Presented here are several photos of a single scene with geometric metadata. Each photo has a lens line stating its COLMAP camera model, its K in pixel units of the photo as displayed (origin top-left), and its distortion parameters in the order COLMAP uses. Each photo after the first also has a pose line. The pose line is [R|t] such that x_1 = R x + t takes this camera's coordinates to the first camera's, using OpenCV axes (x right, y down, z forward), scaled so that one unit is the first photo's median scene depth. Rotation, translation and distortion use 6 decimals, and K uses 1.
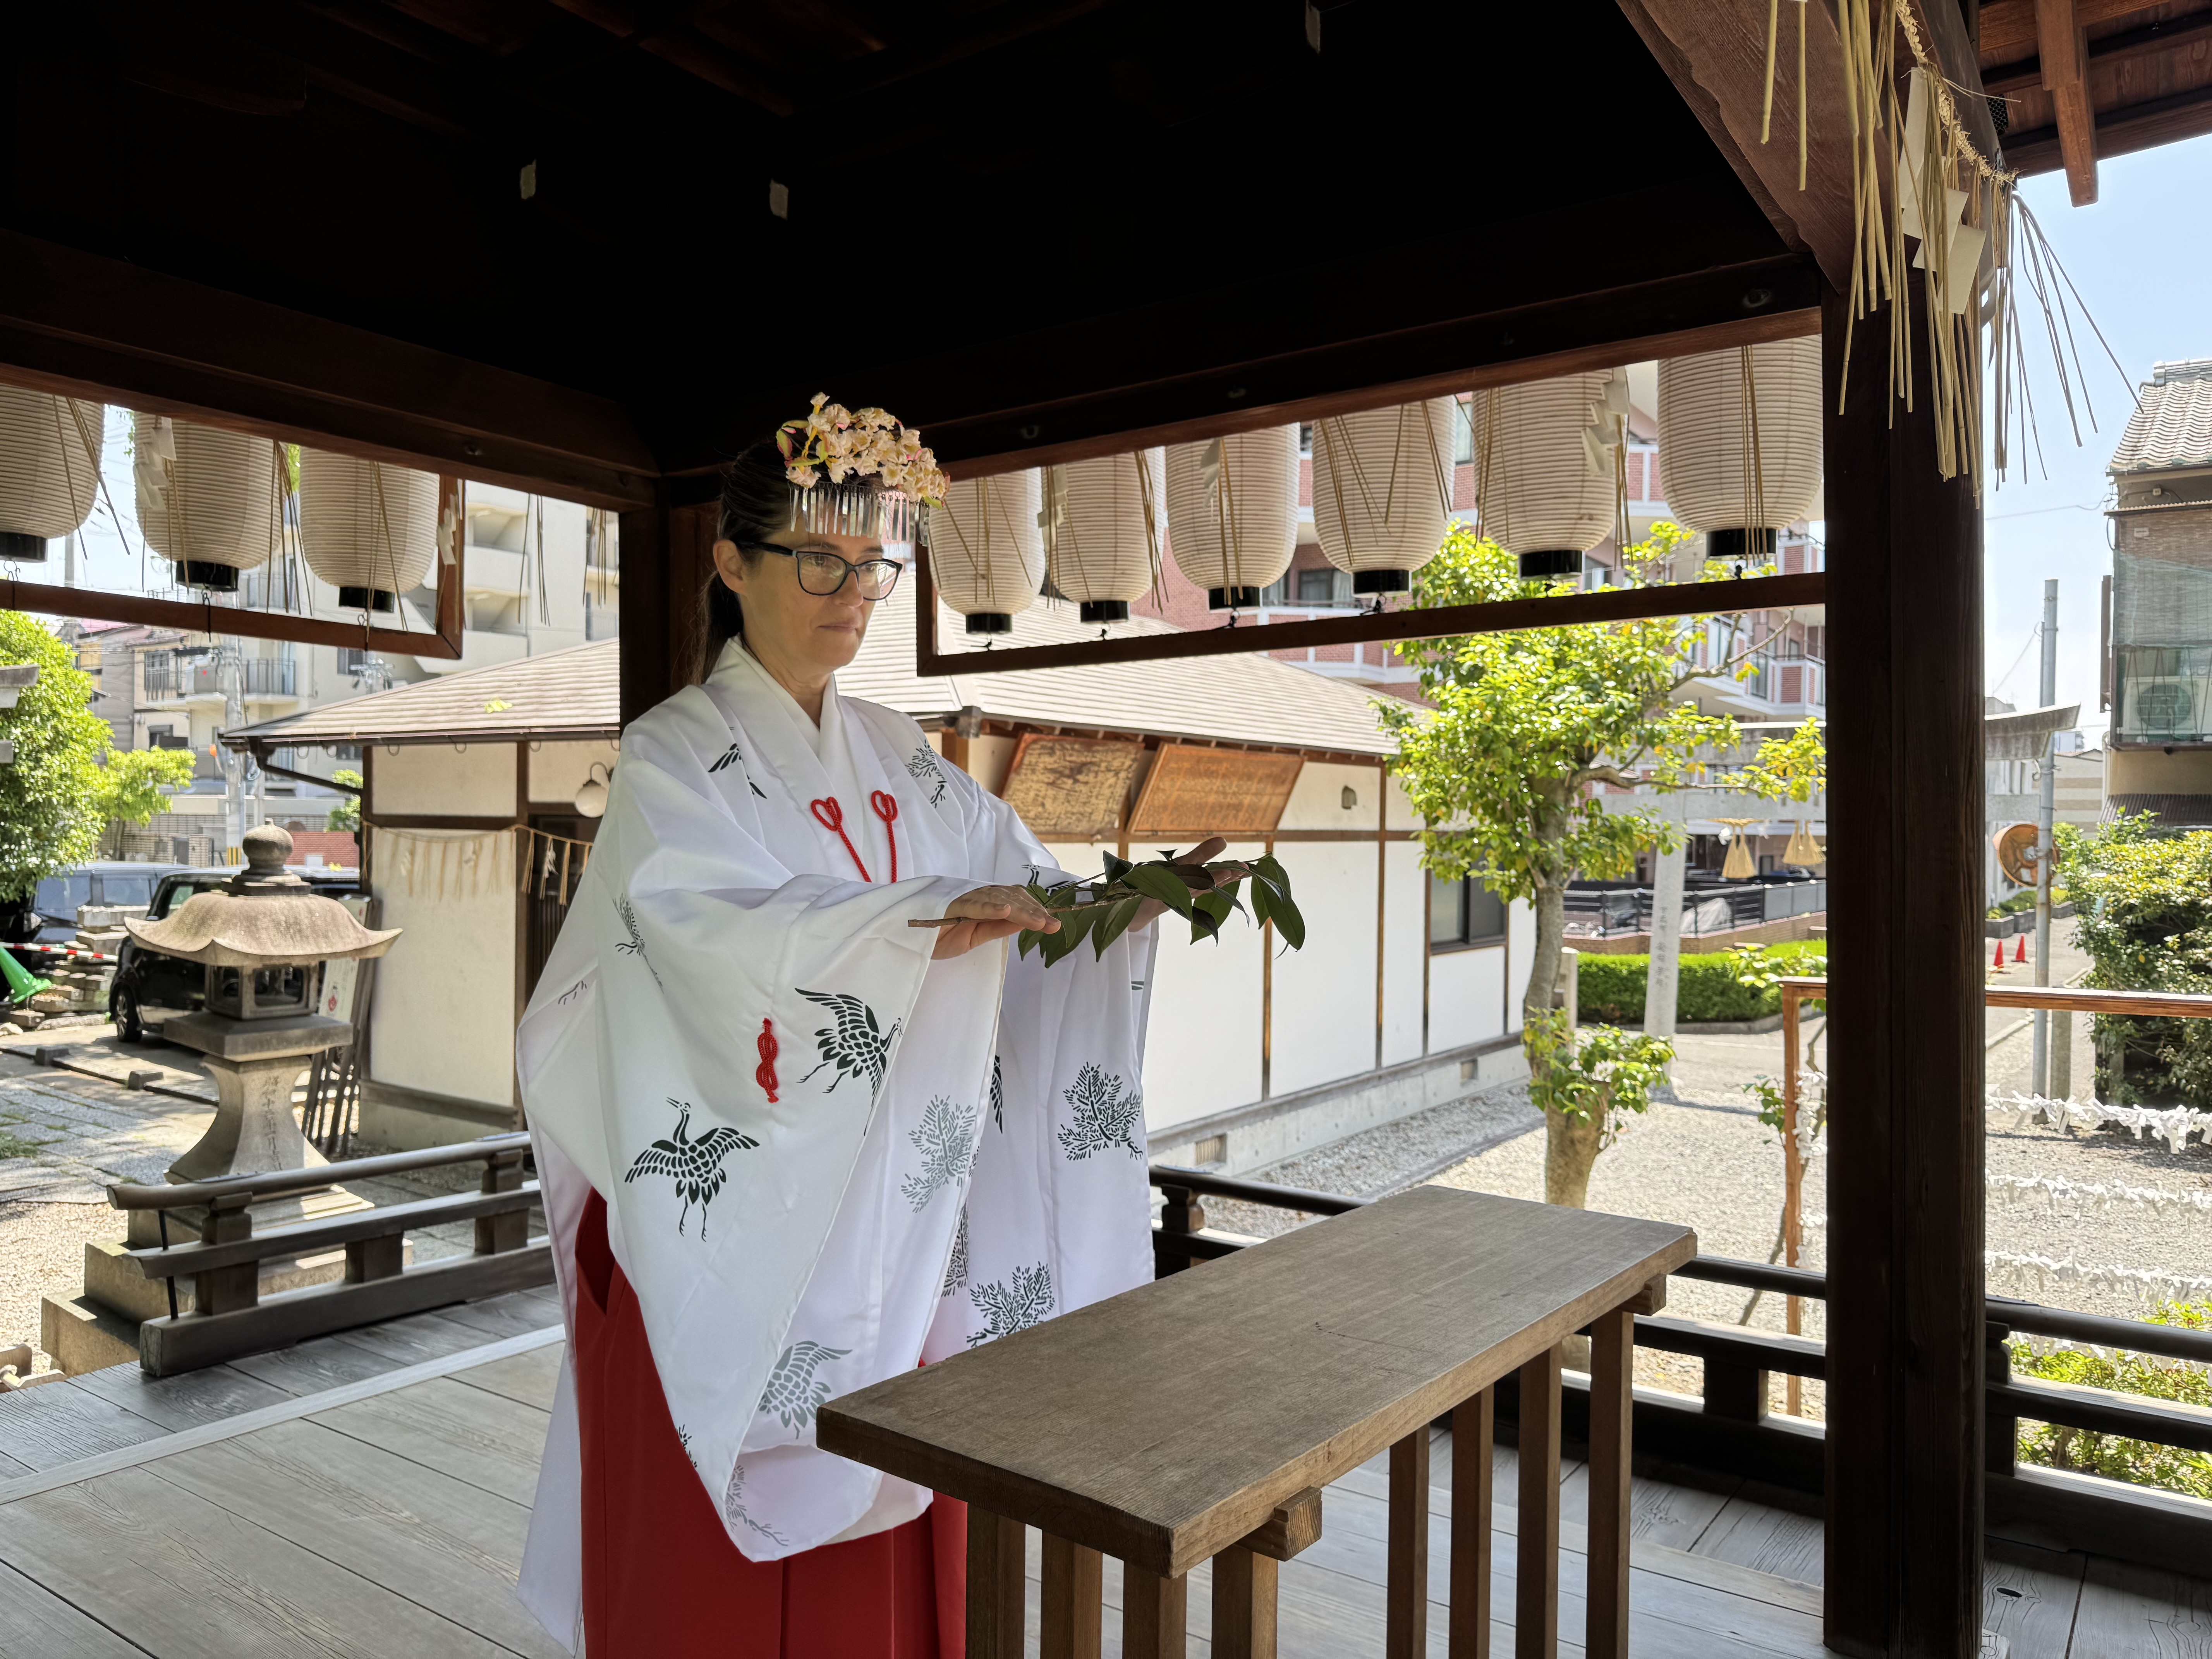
lens RADIAL K [[1532.8, 0, 1097.7], [0, 1532.8, 813.9], [0, 0, 1]] dist [-0.000583, -0.007454]
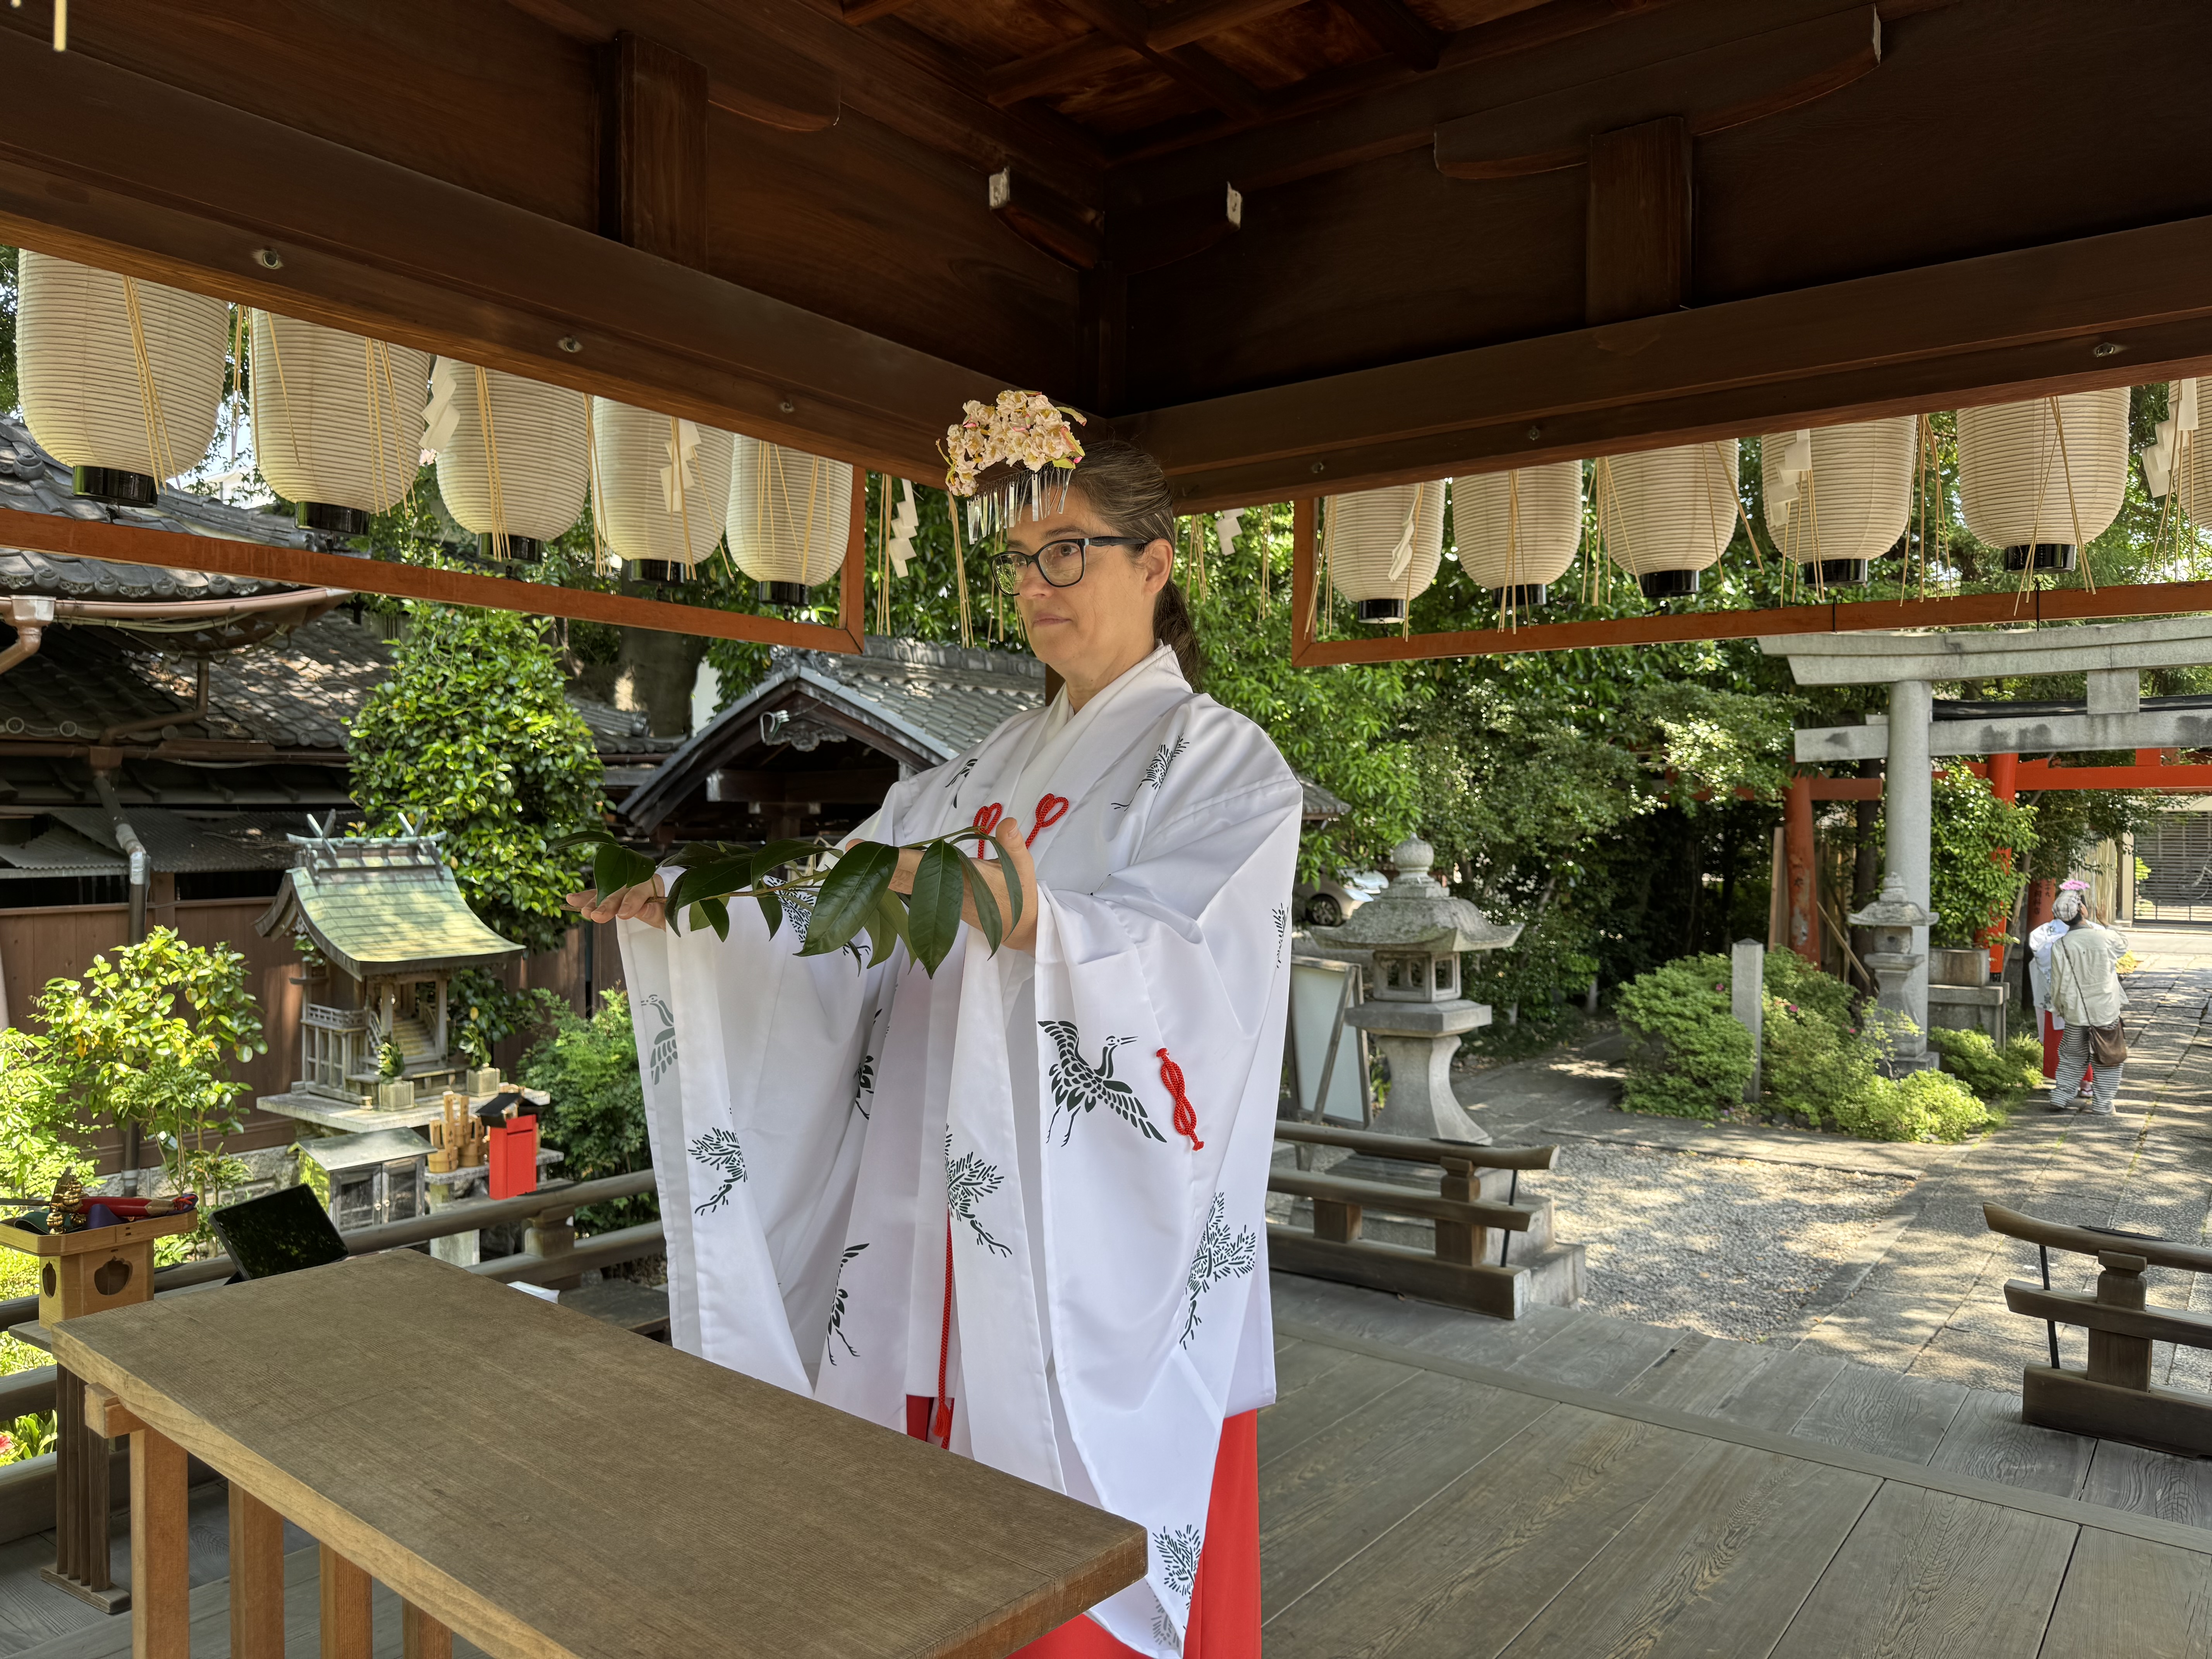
lens RADIAL K [[1532.8, 0, 1097.7], [0, 1532.8, 813.9], [0, 0, 1]] dist [-0.000583, -0.007454]
pose [[0.022637, 0.001491, -0.999743, 1.052232], [-0.003644, 0.999992, 0.001408, -0.017558], [0.999737, 0.003611, 0.022642, 1.350612]]
